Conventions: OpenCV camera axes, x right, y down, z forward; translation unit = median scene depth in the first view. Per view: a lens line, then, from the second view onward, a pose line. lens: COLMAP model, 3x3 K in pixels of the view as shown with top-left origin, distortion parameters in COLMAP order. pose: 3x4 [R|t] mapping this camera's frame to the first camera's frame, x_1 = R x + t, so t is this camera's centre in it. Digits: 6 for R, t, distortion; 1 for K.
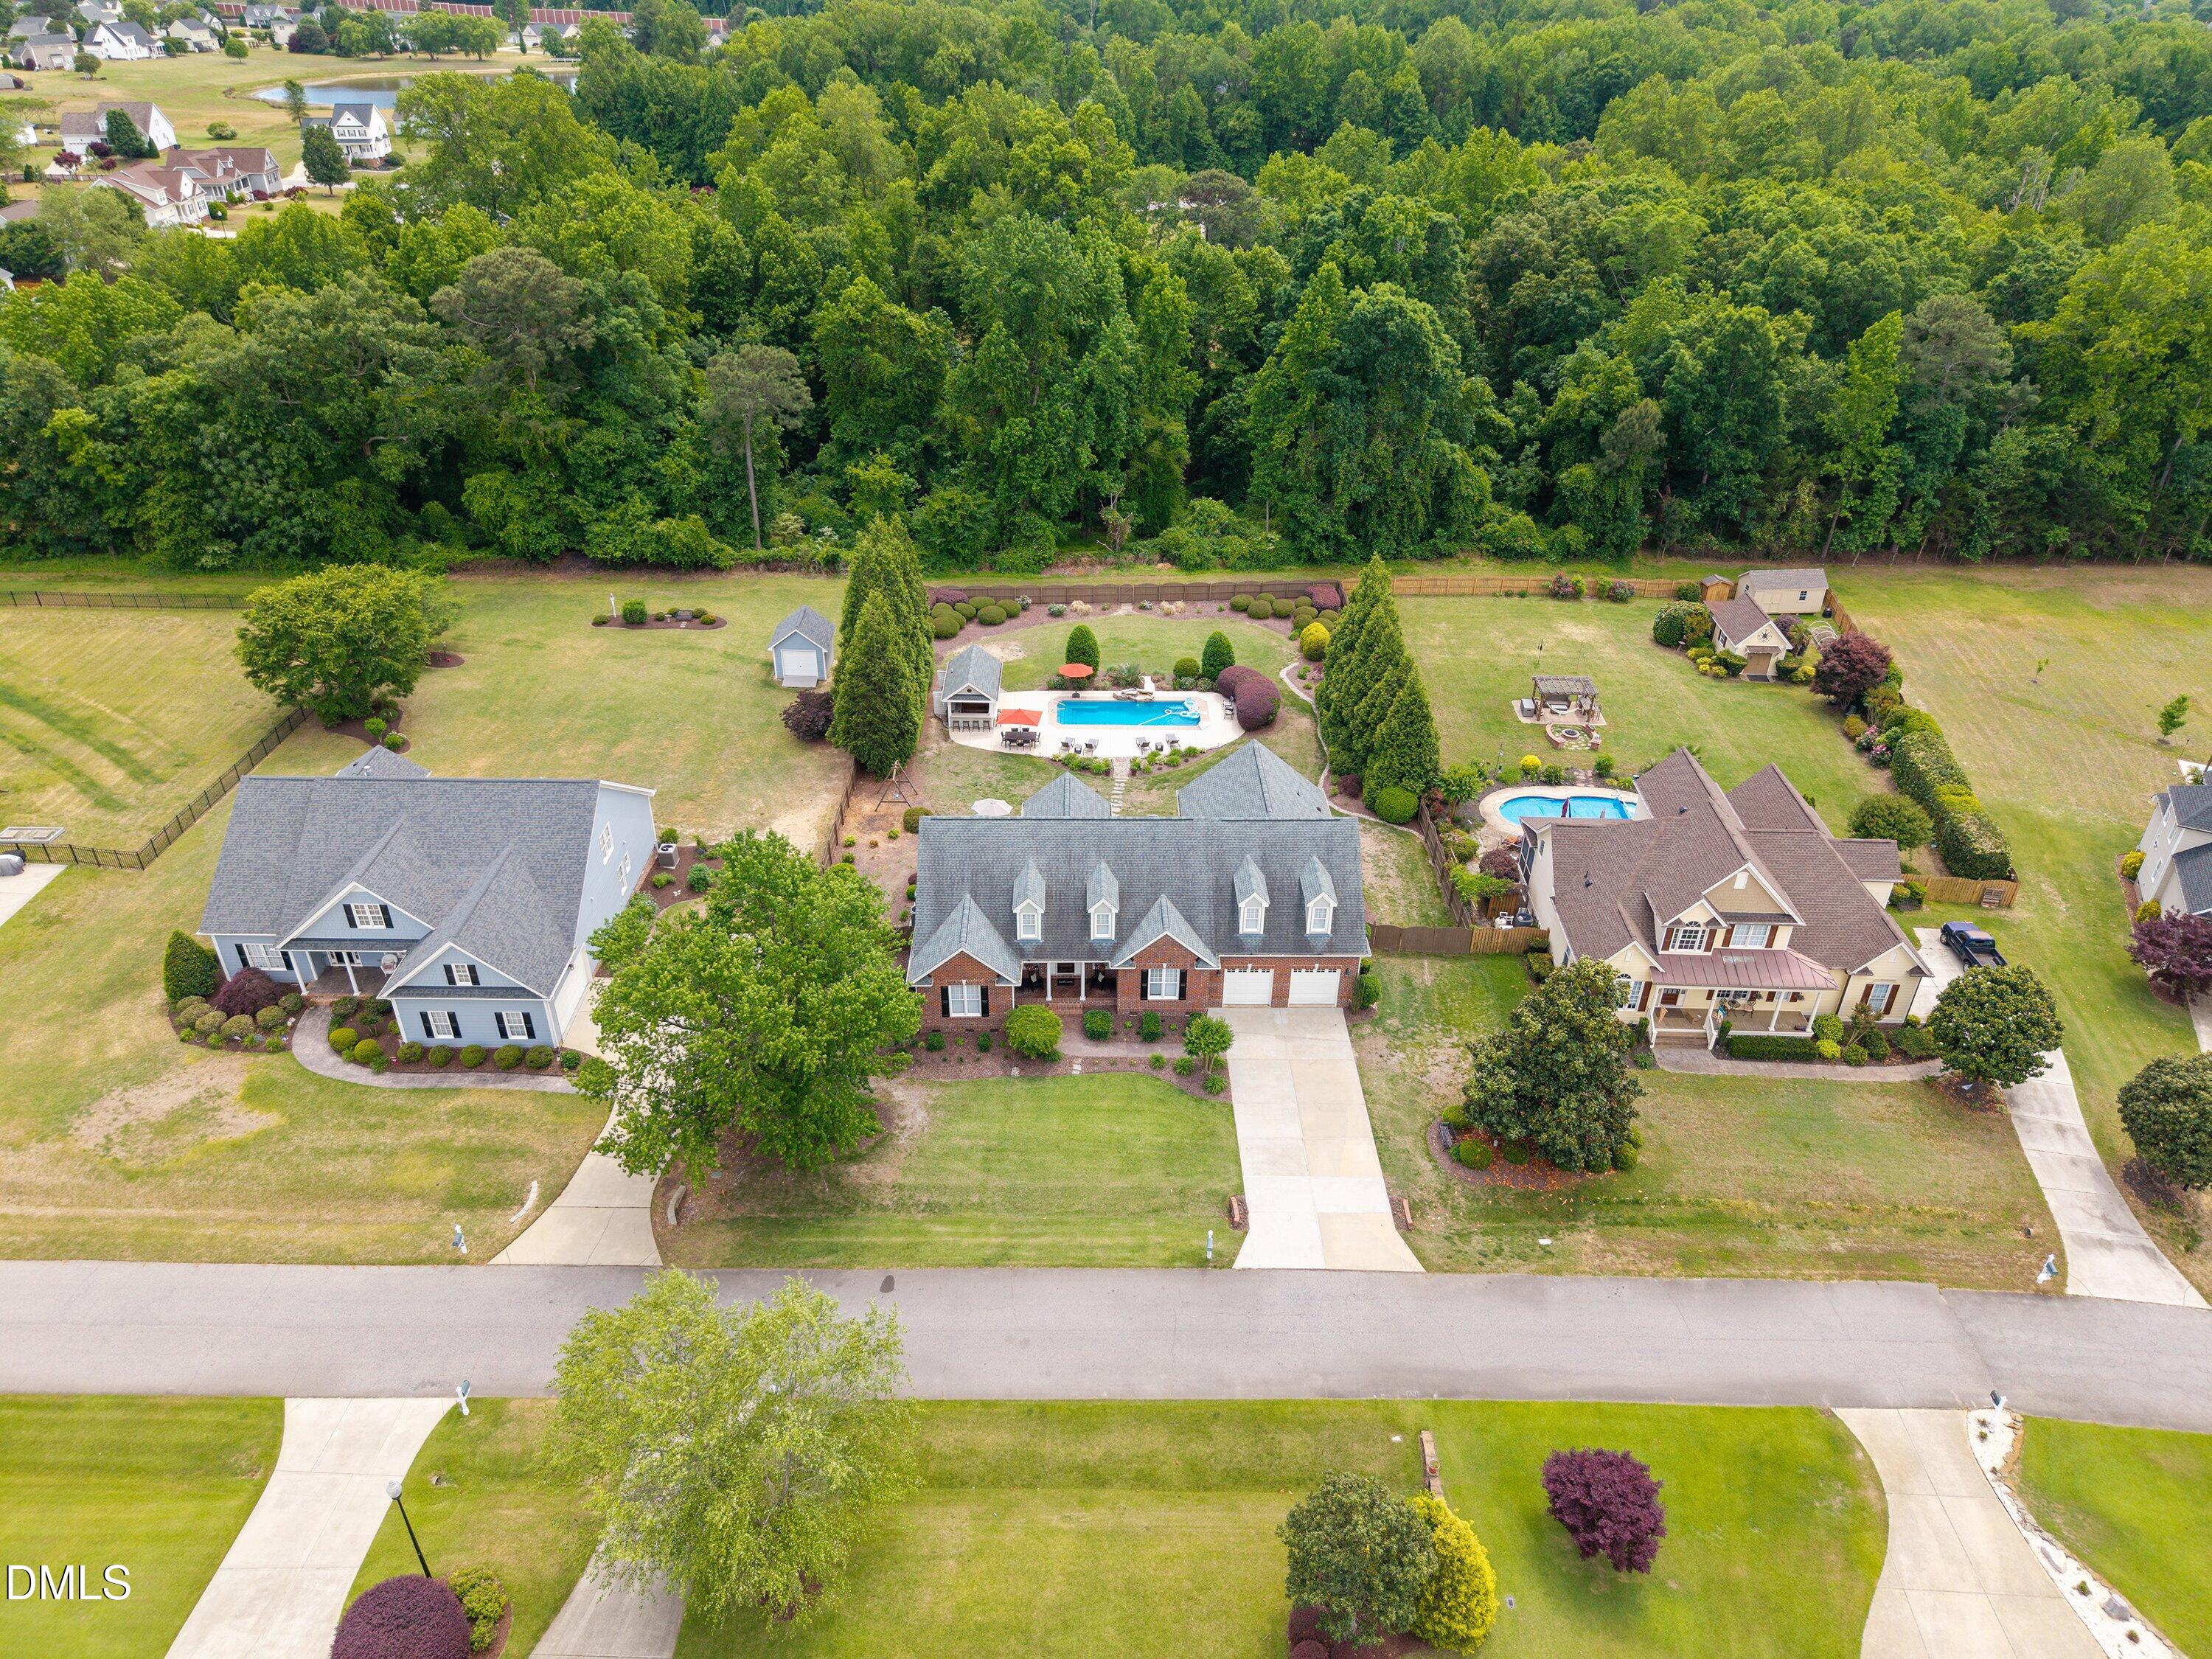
lens RADIAL K [[1469.8, 0, 1110.4], [0, 1469.8, 834.7], [0, 0, 1]] dist [0.049637, -0.057119]
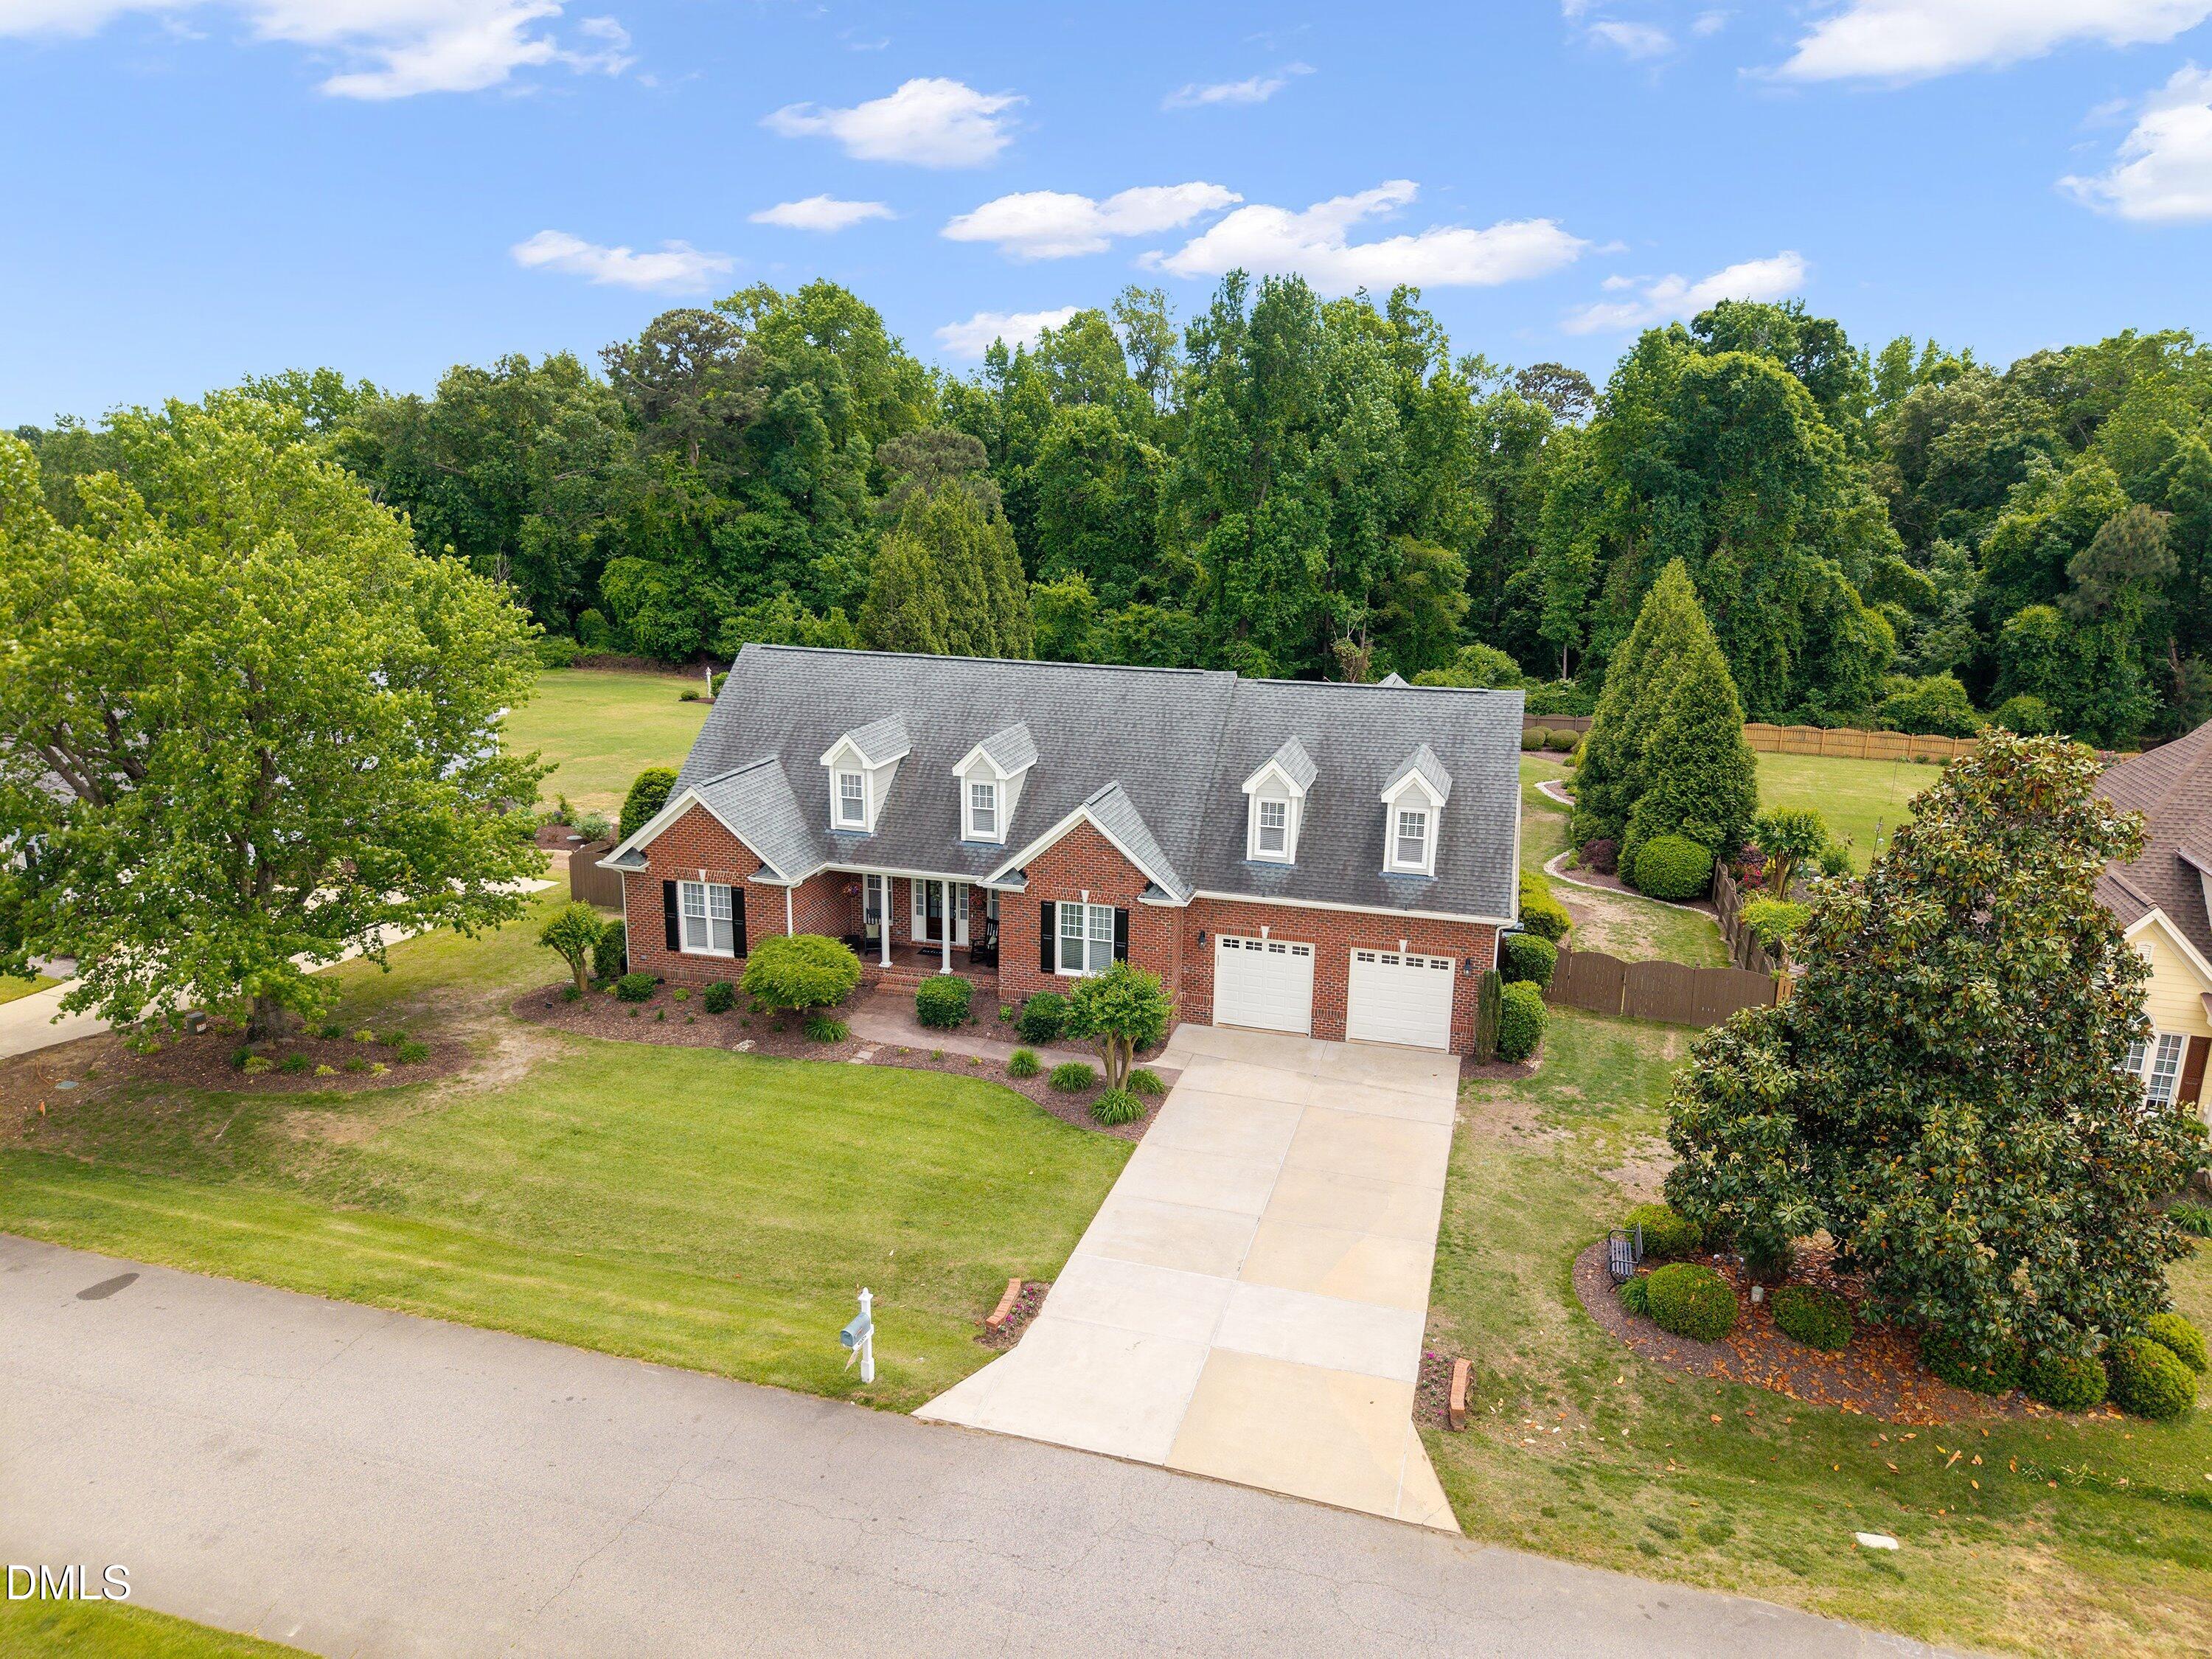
lens RADIAL K [[1485.3, 0, 1109.9], [0, 1485.3, 829.9], [0, 0, 1]] dist [0.006612, -0.001209]
pose [[0.958571, 0.070838, -0.275905, 0.131503], [-0.155058, 0.942271, -0.296787, 0.155709], [0.238954, 0.327272, 0.914218, 0.380503]]
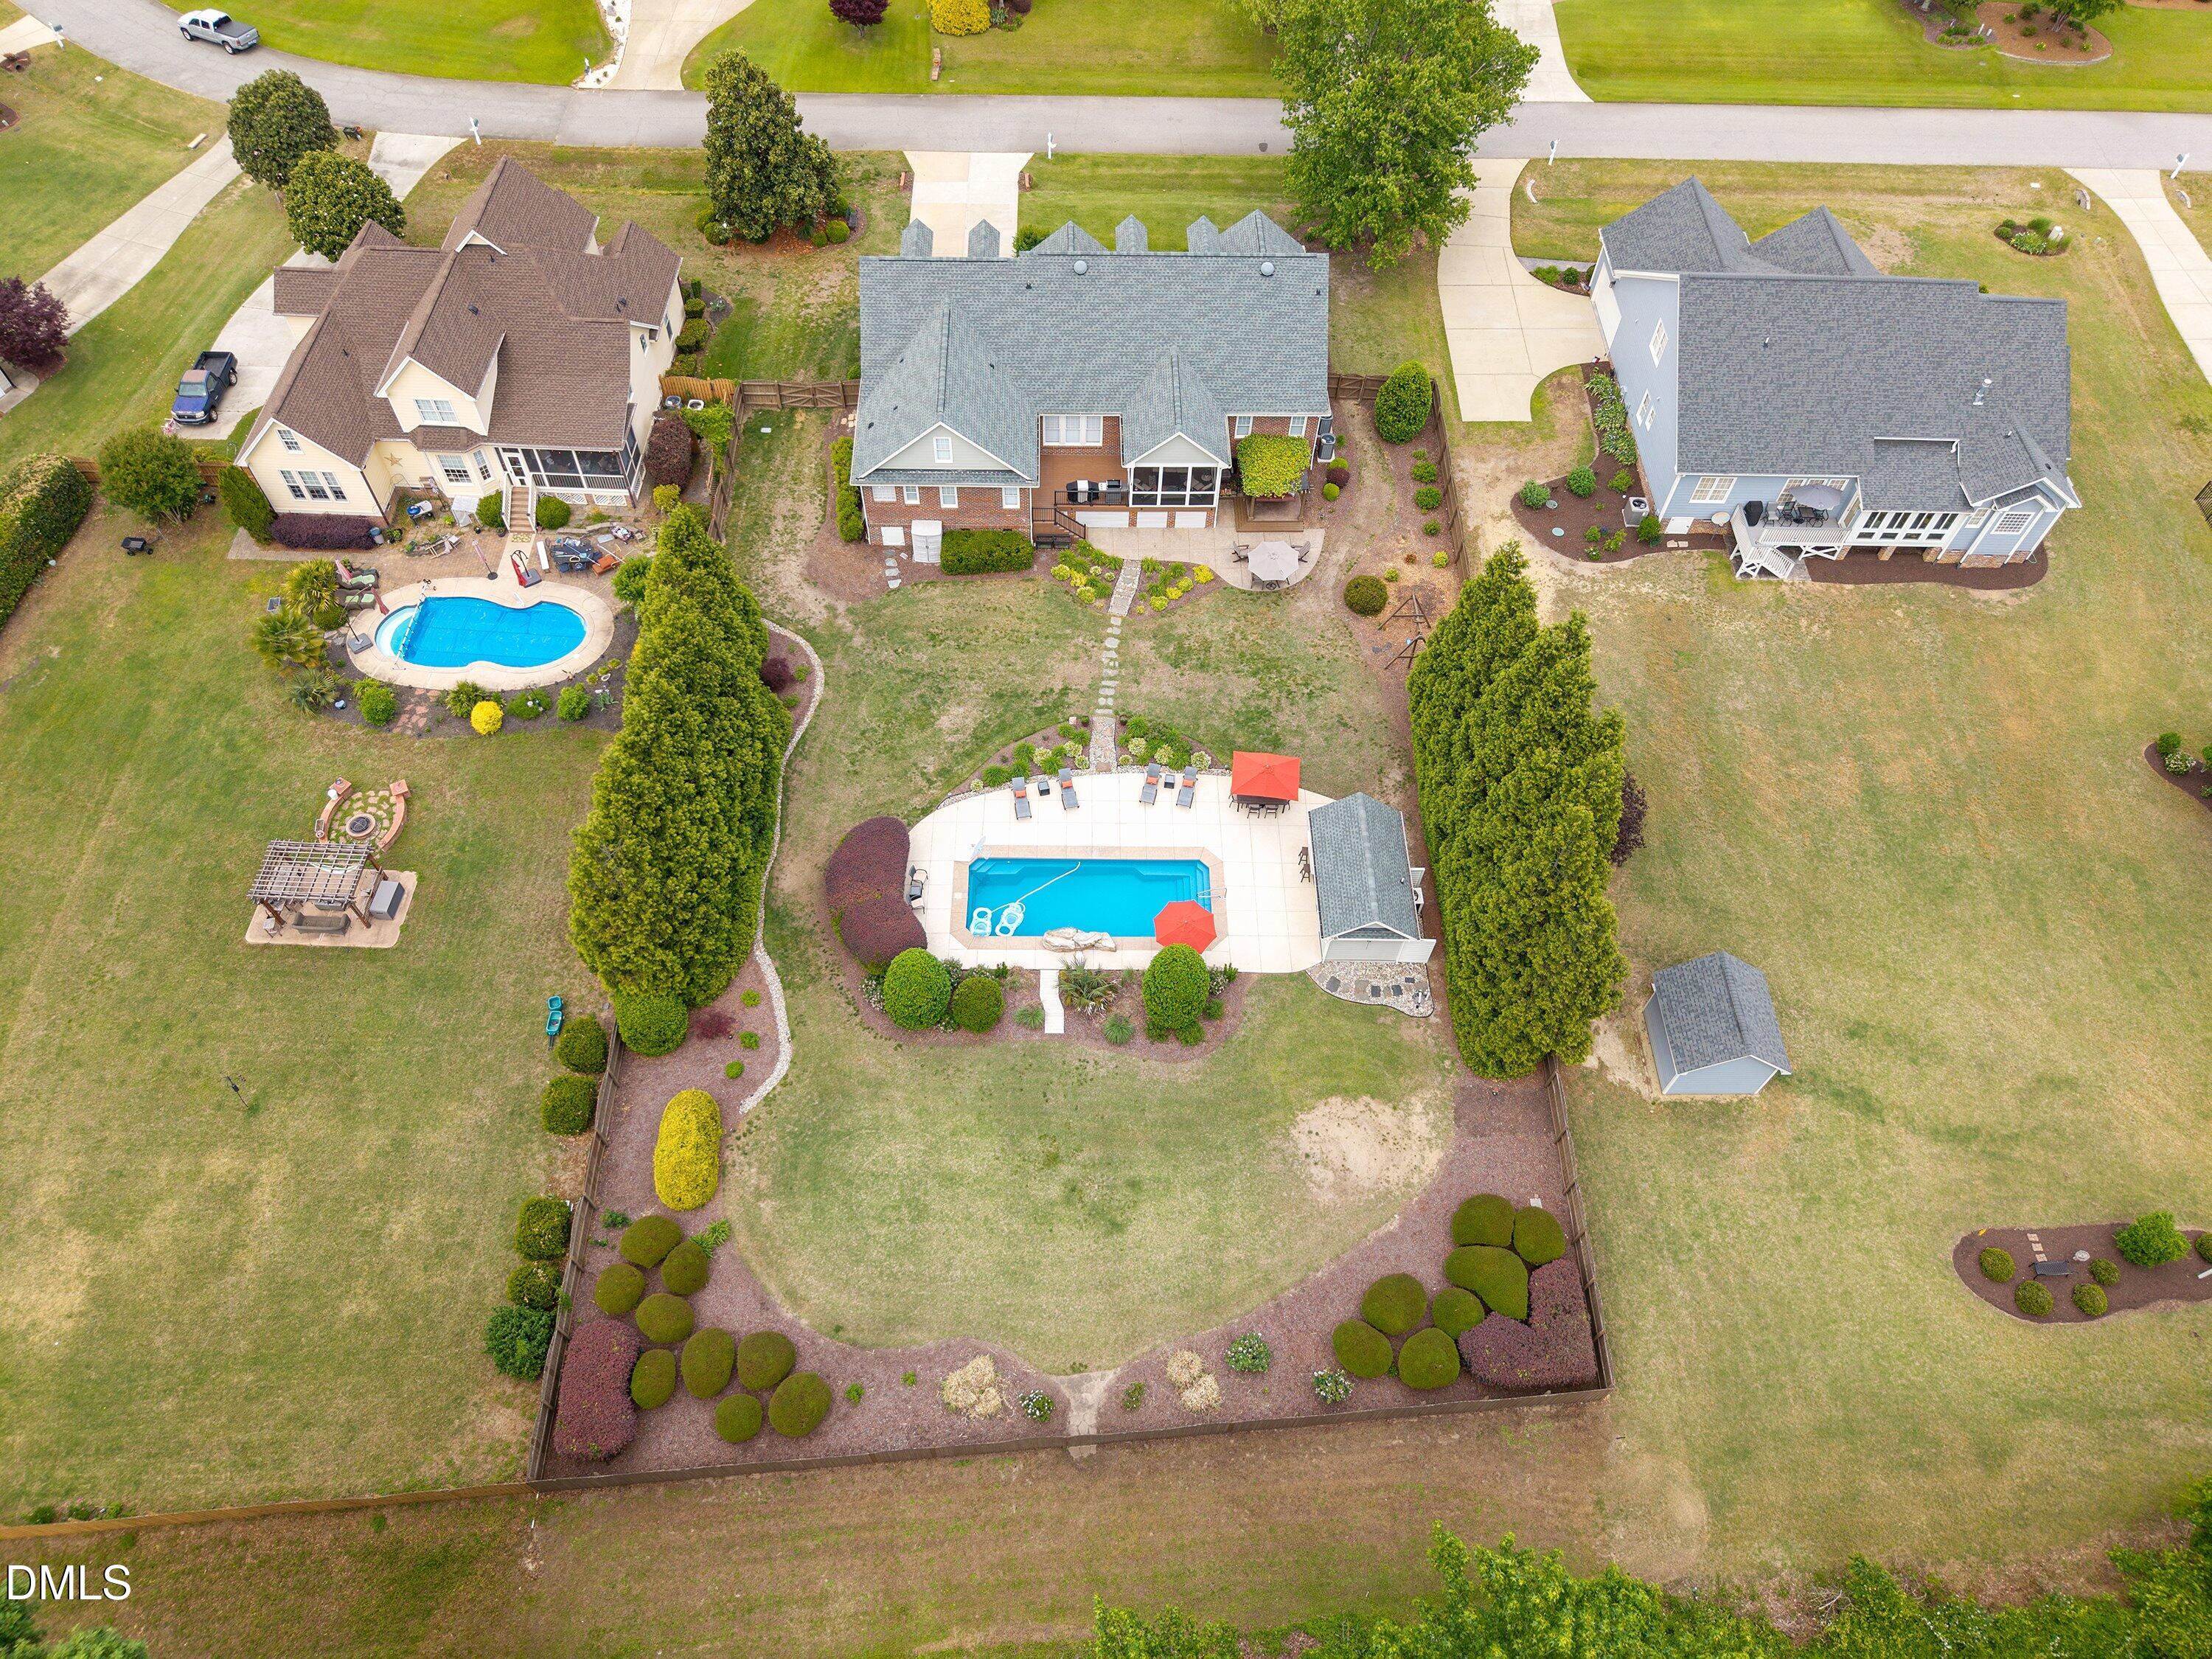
lens RADIAL K [[1469.8, 0, 1110.4], [0, 1469.8, 834.7], [0, 0, 1]] dist [0.049637, -0.057119]
pose [[-0.999133, -0.022349, -0.035137, 0.026090], [-0.035881, 0.033793, 0.998785, -0.699539], [-0.021135, 0.999179, -0.034566, 1.038746]]
